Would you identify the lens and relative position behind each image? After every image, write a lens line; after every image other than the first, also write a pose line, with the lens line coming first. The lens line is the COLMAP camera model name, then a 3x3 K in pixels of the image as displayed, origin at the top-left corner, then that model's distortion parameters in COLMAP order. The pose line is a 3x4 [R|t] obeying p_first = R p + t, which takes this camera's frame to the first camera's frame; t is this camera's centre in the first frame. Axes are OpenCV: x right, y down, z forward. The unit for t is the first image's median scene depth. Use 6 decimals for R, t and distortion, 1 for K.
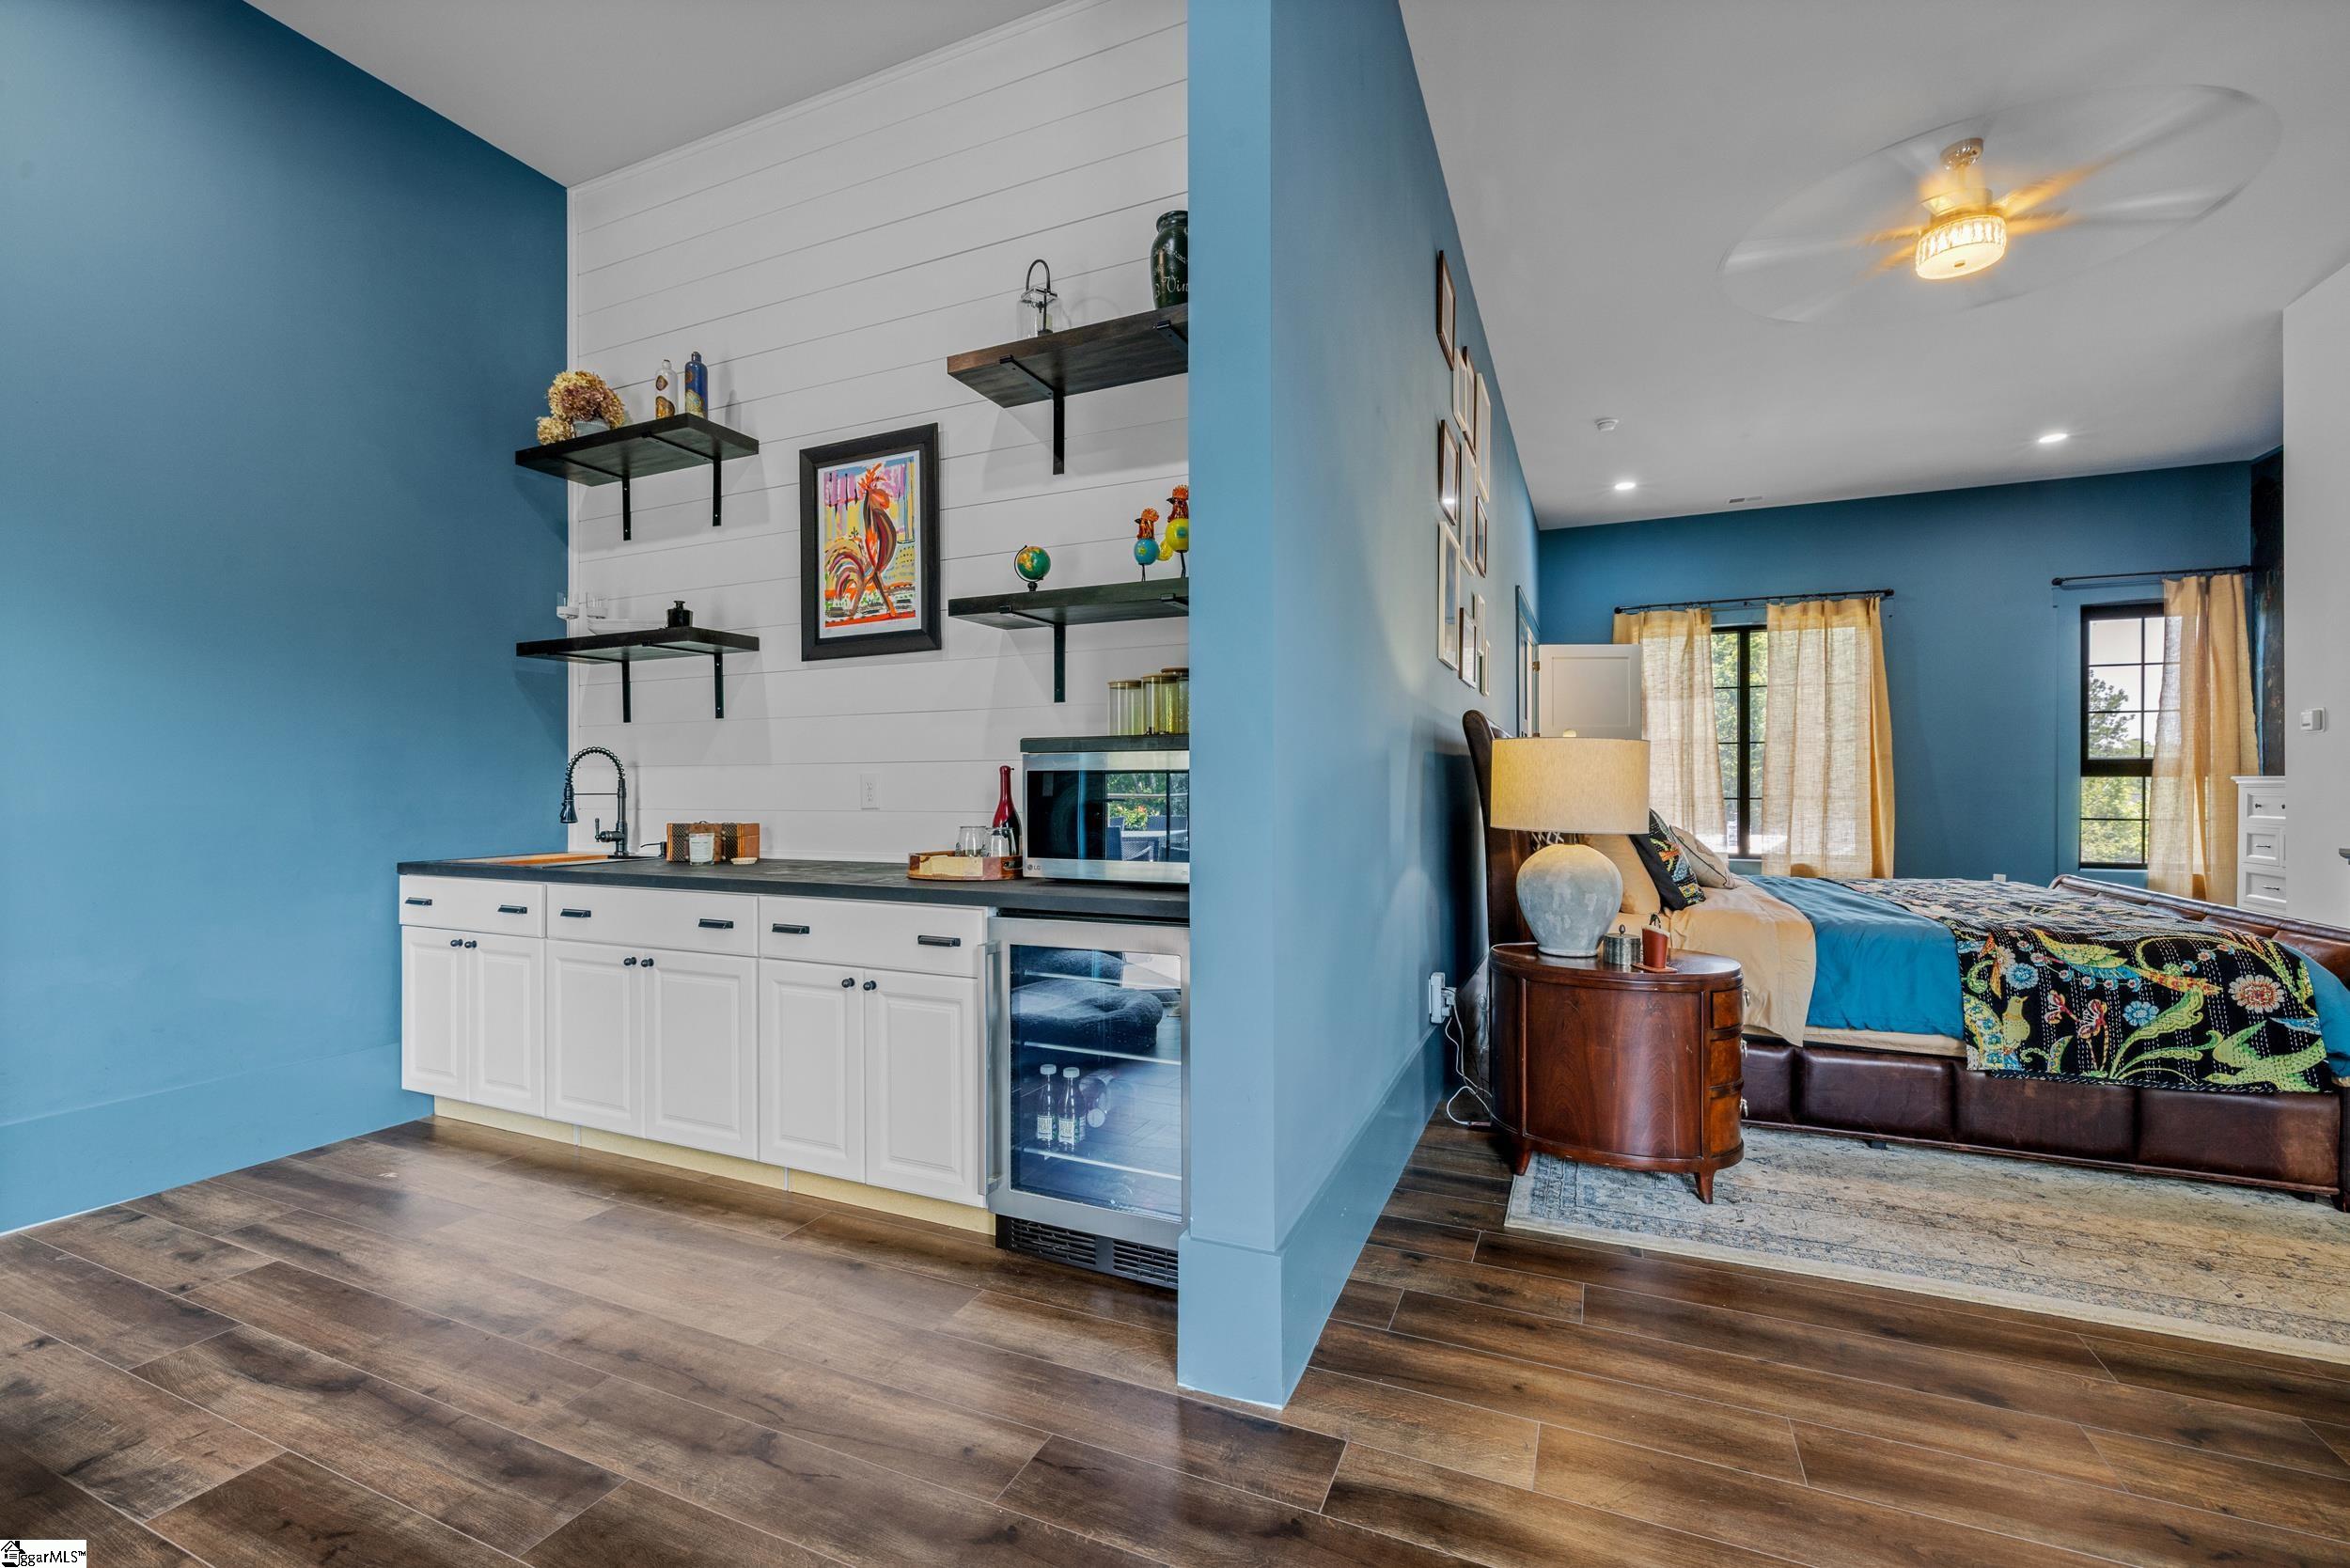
lens RADIAL K [[1024.6, 0, 1178.4], [0, 1024.6, 802.5], [0, 0, 1]] dist [0.001089, 0.002652]
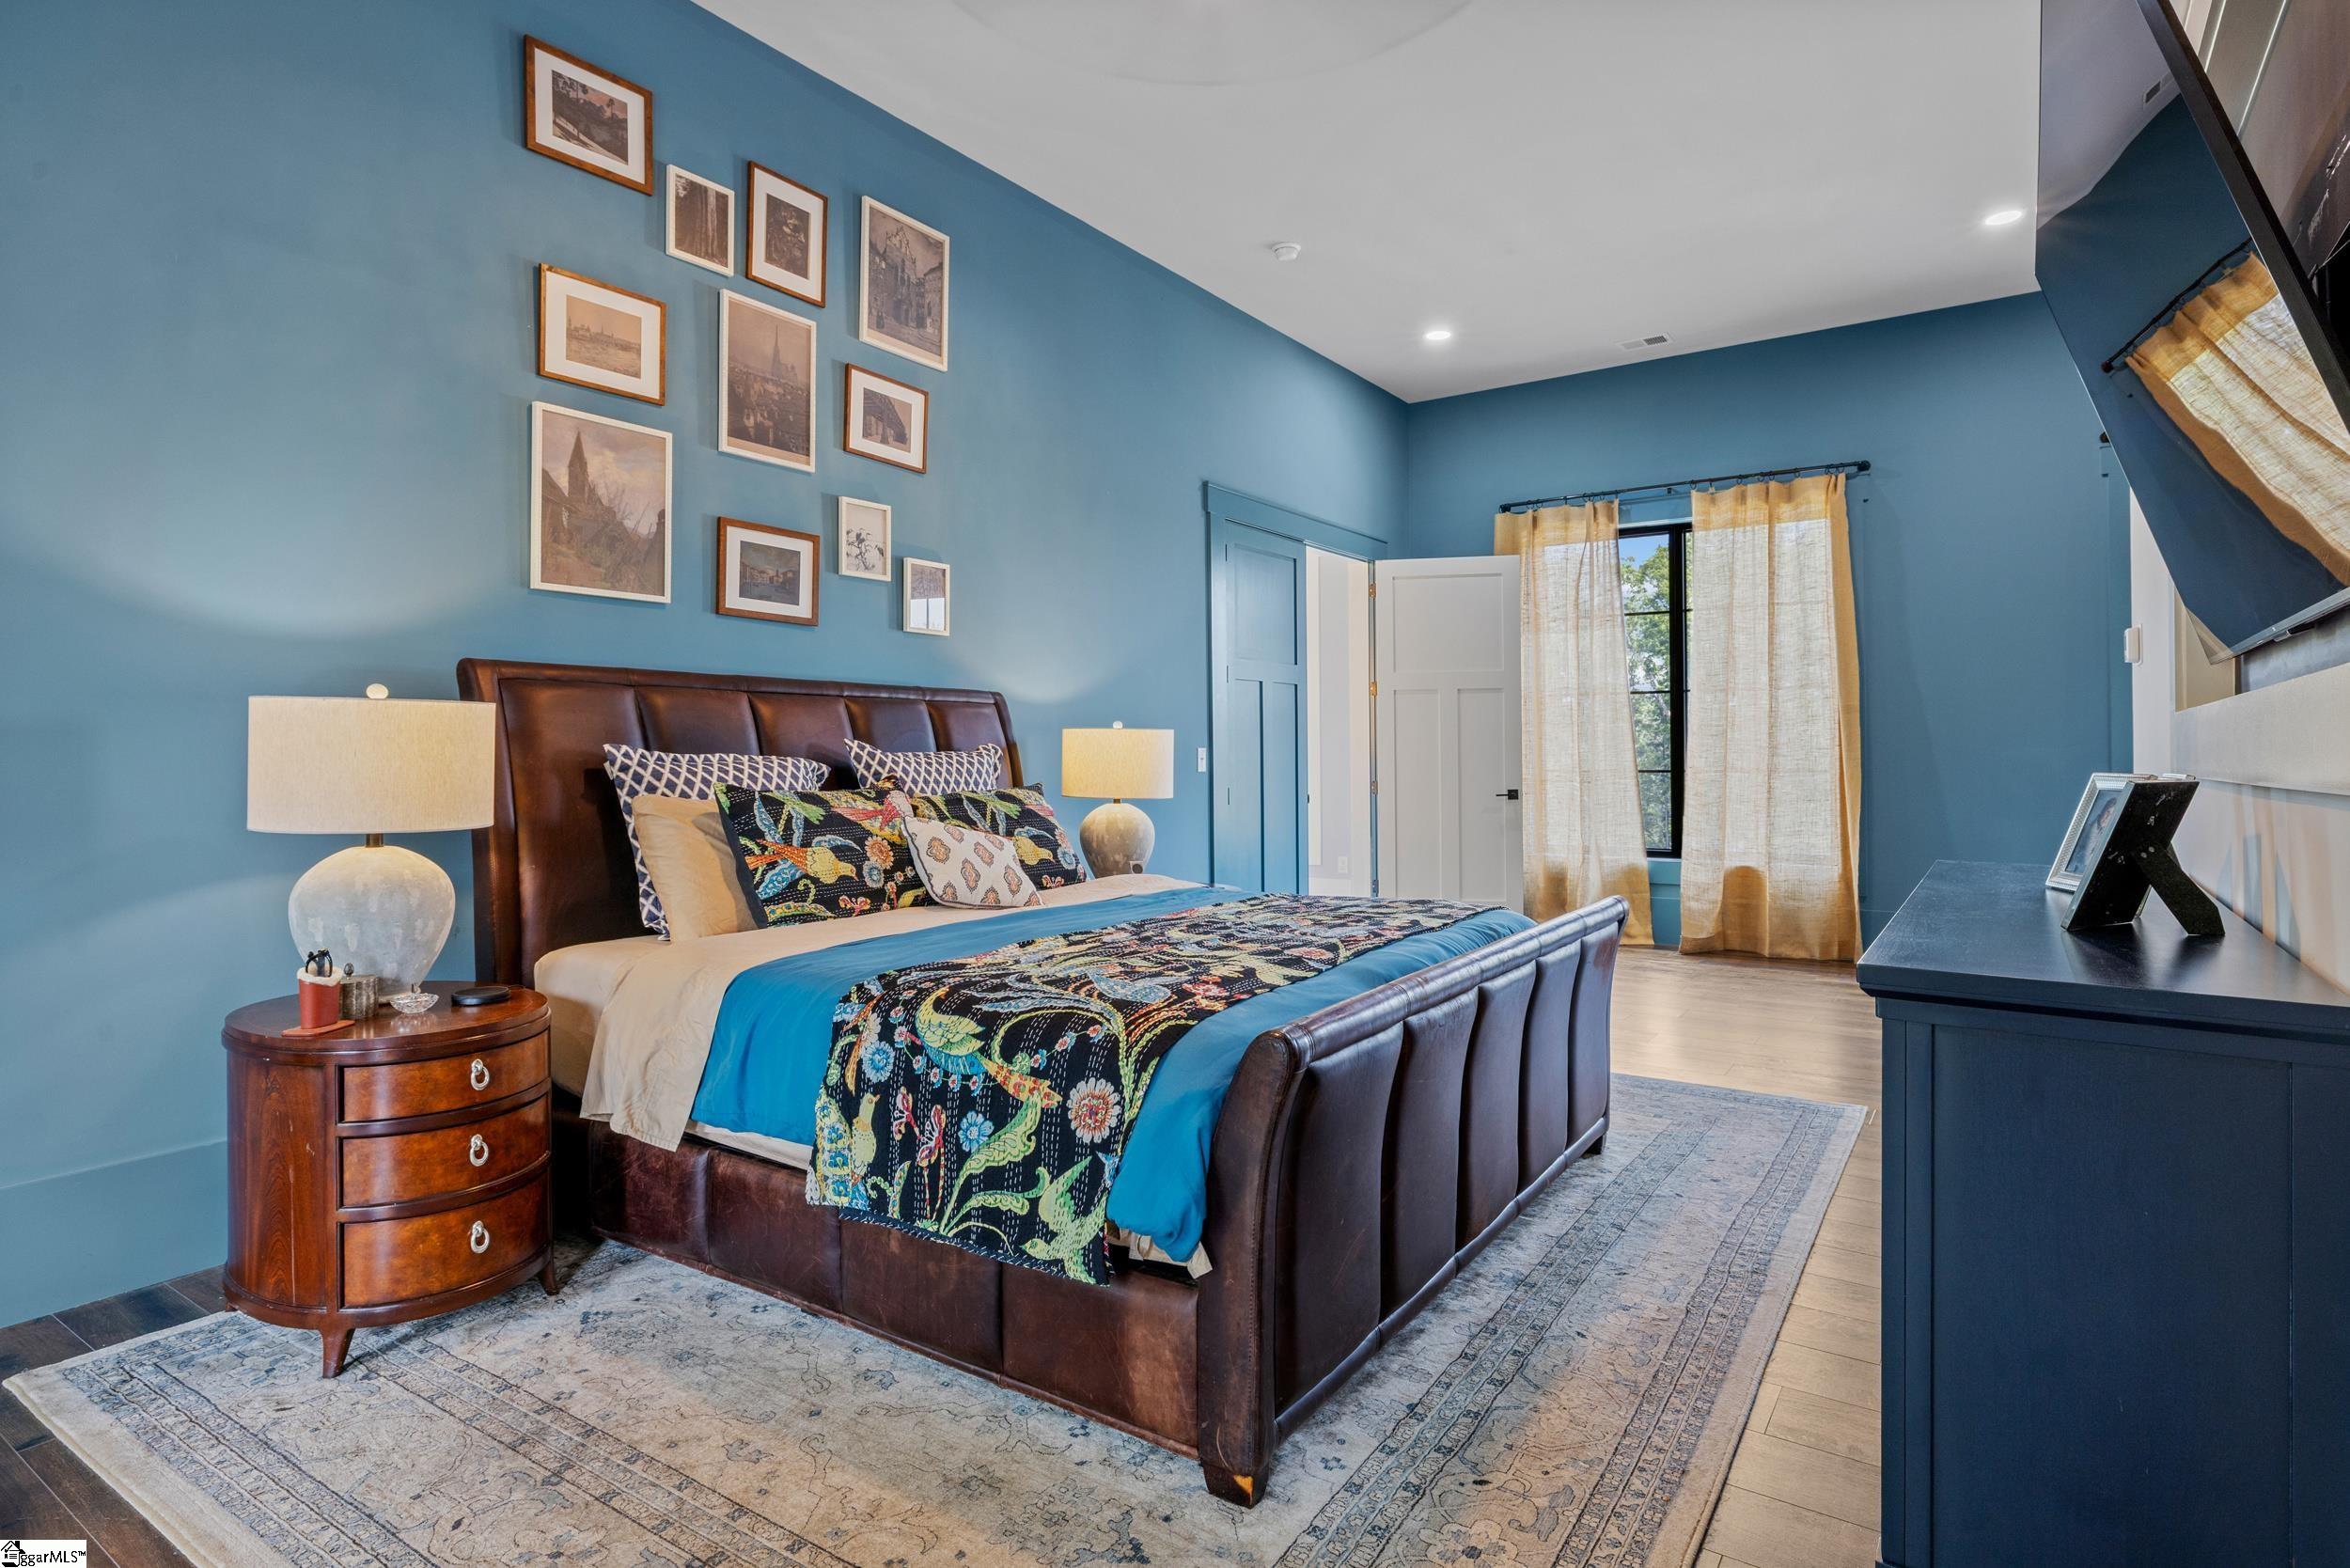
lens RADIAL K [[1266.0, 0, 1173.8], [0, 1266.0, 759.3], [0, 0, 1]] dist [-0.002946, 0.000648]
pose [[0.979035, -0.003397, -0.203663, 1.175508], [0.001266, 0.999943, -0.010593, -0.010213], [0.203687, 0.010113, 0.978984, 0.270203]]
